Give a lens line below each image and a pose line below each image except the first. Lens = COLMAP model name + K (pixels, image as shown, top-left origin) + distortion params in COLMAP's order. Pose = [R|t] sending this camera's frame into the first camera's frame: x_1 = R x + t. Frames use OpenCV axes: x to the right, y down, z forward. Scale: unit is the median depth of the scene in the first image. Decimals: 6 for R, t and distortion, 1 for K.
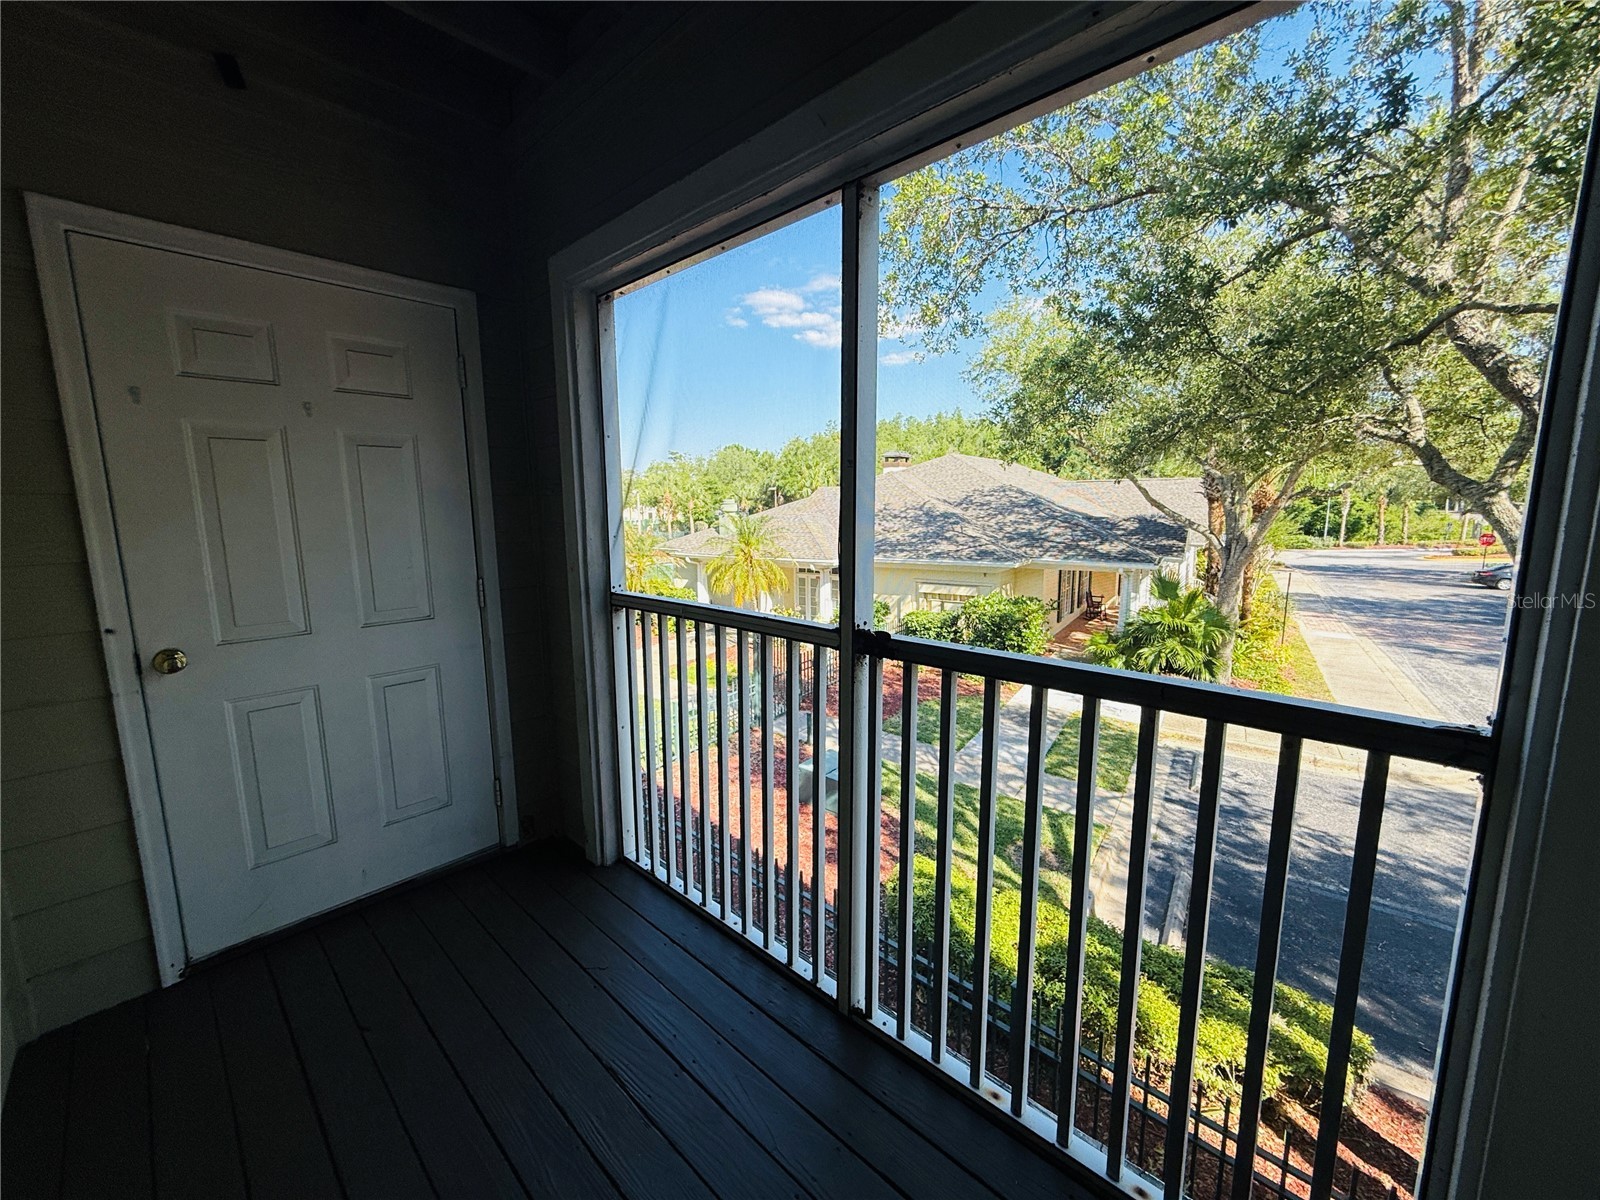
lens RADIAL K [[636.6, 0, 795.3], [0, 636.6, 601.9], [0, 0, 1]] dist [-0.001307, 0.000038]
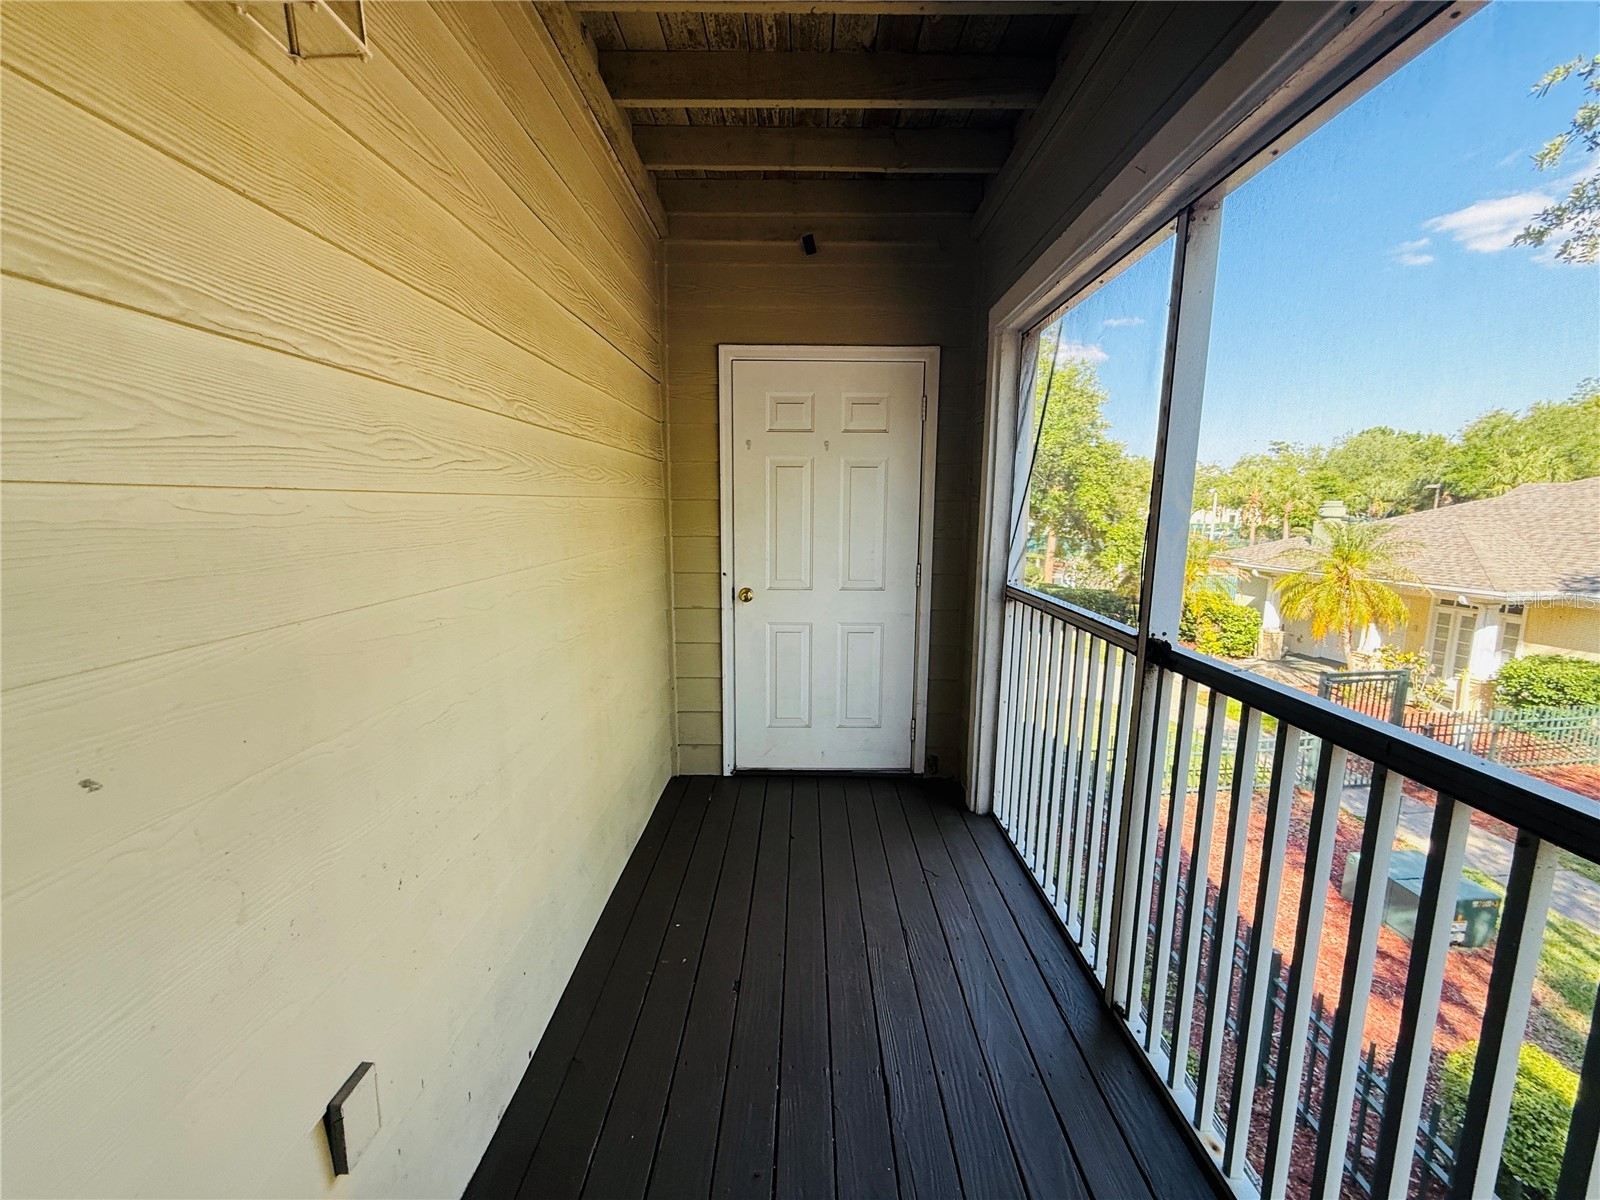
lens RADIAL K [[636.6, 0, 795.3], [0, 636.6, 601.9], [0, 0, 1]] dist [-0.001307, 0.000038]
pose [[0.679918, 0.124171, -0.722699, 0.288282], [-0.123000, 0.990907, 0.054535, -0.000129], [0.722899, 0.051813, 0.689008, -0.085684]]
